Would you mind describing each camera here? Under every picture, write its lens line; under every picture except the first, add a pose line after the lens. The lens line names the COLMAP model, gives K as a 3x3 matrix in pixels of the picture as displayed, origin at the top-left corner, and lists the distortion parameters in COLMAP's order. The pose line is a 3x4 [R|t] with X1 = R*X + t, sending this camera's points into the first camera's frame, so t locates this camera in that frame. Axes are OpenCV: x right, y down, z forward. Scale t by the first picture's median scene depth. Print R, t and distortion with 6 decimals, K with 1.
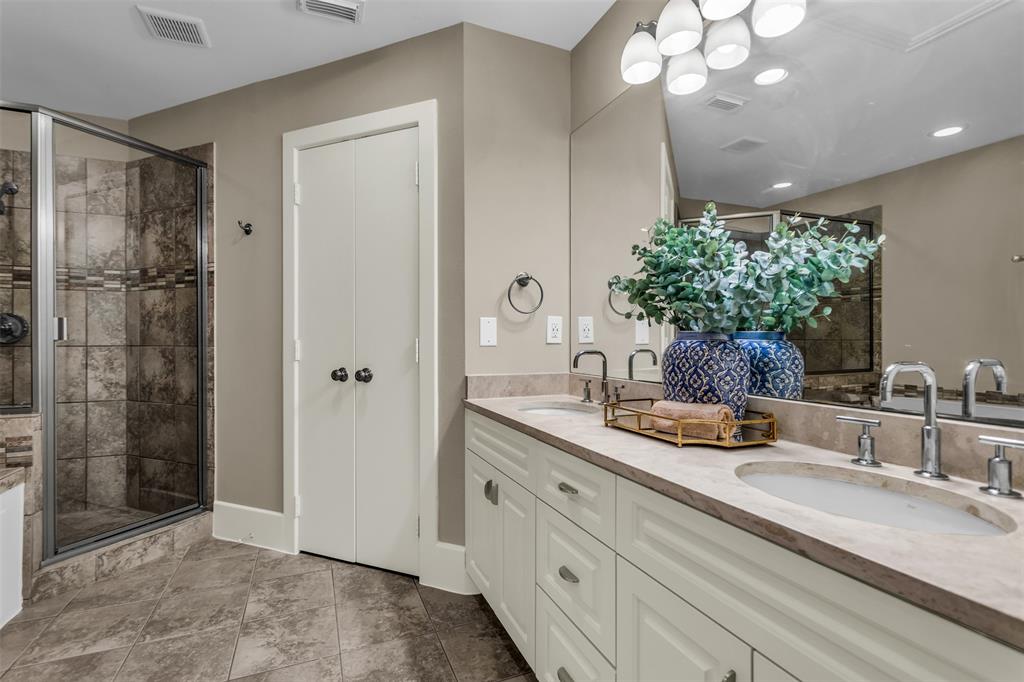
lens RADIAL K [[481.2, 0, 512.7], [0, 481.2, 331.0], [0, 0, 1]] dist [-0.001660, -0.000115]
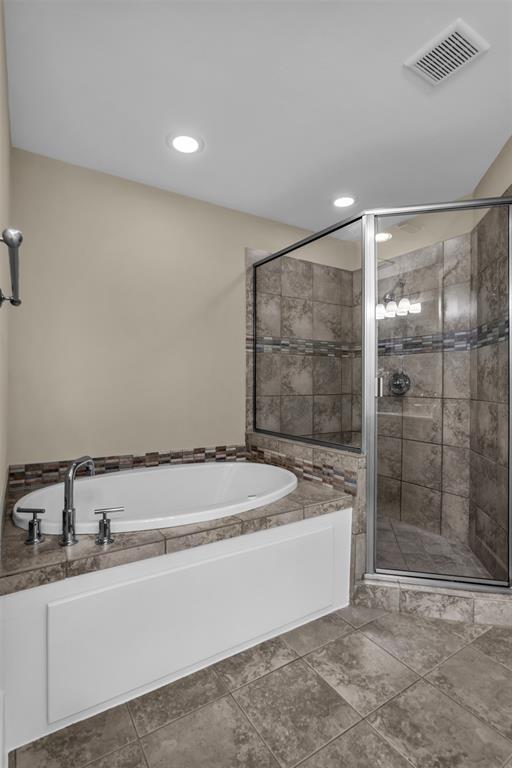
lens RADIAL K [[368.4, 0, 256.0], [0, 368.4, 384.0], [0, 0, 1]] dist [-0.011456, 0.000804]
pose [[0.160371, 0.005204, -0.987043, -0.060794], [0.014236, 0.999870, 0.007584, -0.018476], [0.986954, -0.015268, 0.160276, 0.410866]]
